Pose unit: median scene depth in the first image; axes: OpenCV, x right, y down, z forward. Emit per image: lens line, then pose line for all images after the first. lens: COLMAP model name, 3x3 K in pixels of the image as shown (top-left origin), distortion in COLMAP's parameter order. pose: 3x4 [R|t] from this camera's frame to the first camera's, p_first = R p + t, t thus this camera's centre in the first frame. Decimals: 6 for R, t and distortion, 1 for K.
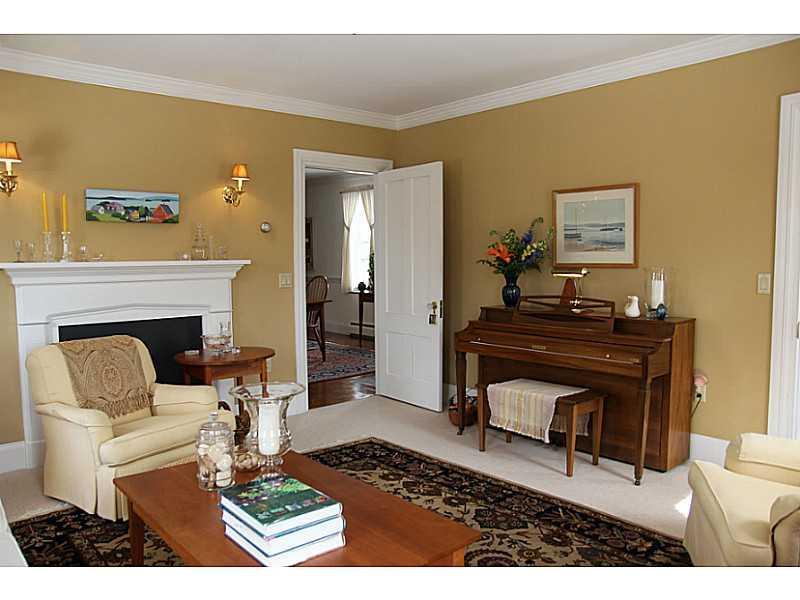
lens RADIAL K [[637.4, 0, 408.0], [0, 637.4, 303.6], [0, 0, 1]] dist [-0.138690, 0.123198]
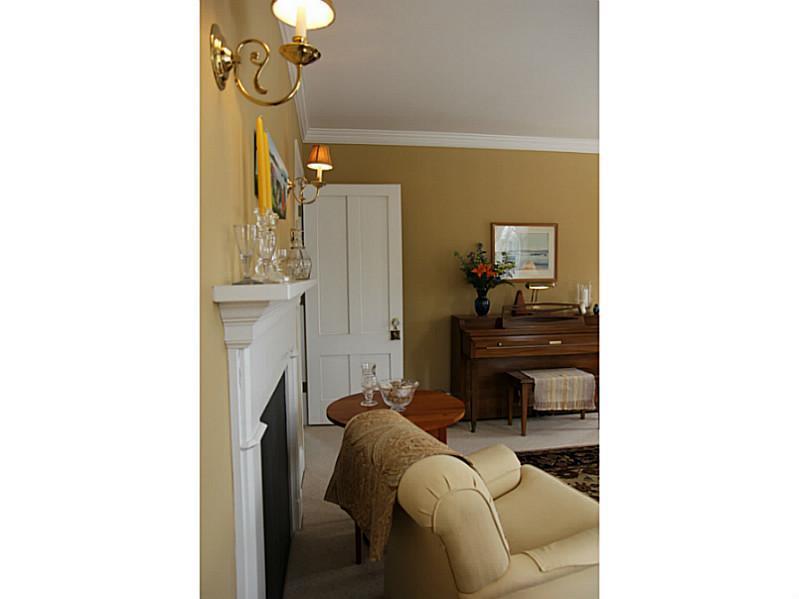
lens RADIAL K [[476.8, 0, 401.3], [0, 476.8, 302.6], [0, 0, 1]] dist [-0.085896, 0.000366]
pose [[0.545711, -0.049229, 0.836526, -0.801684], [0.068386, 0.997559, 0.014094, -0.050510], [-0.835179, 0.049515, 0.547745, 0.742458]]
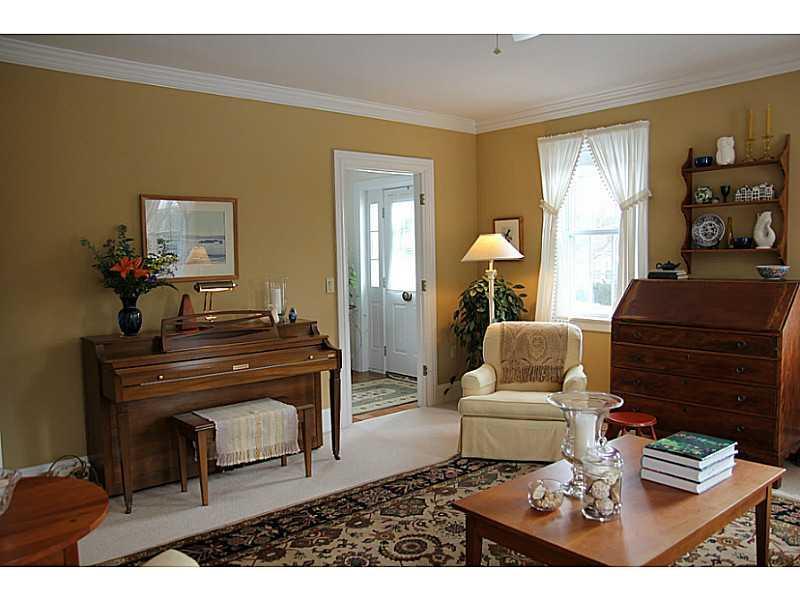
lens RADIAL K [[637.4, 0, 408.0], [0, 637.4, 303.6], [0, 0, 1]] dist [-0.138690, 0.123198]
pose [[-0.006183, -0.072359, 0.997359, -0.734892], [0.089293, 0.993354, 0.072622, -0.071314], [-0.995986, 0.089506, 0.000319, 0.761849]]
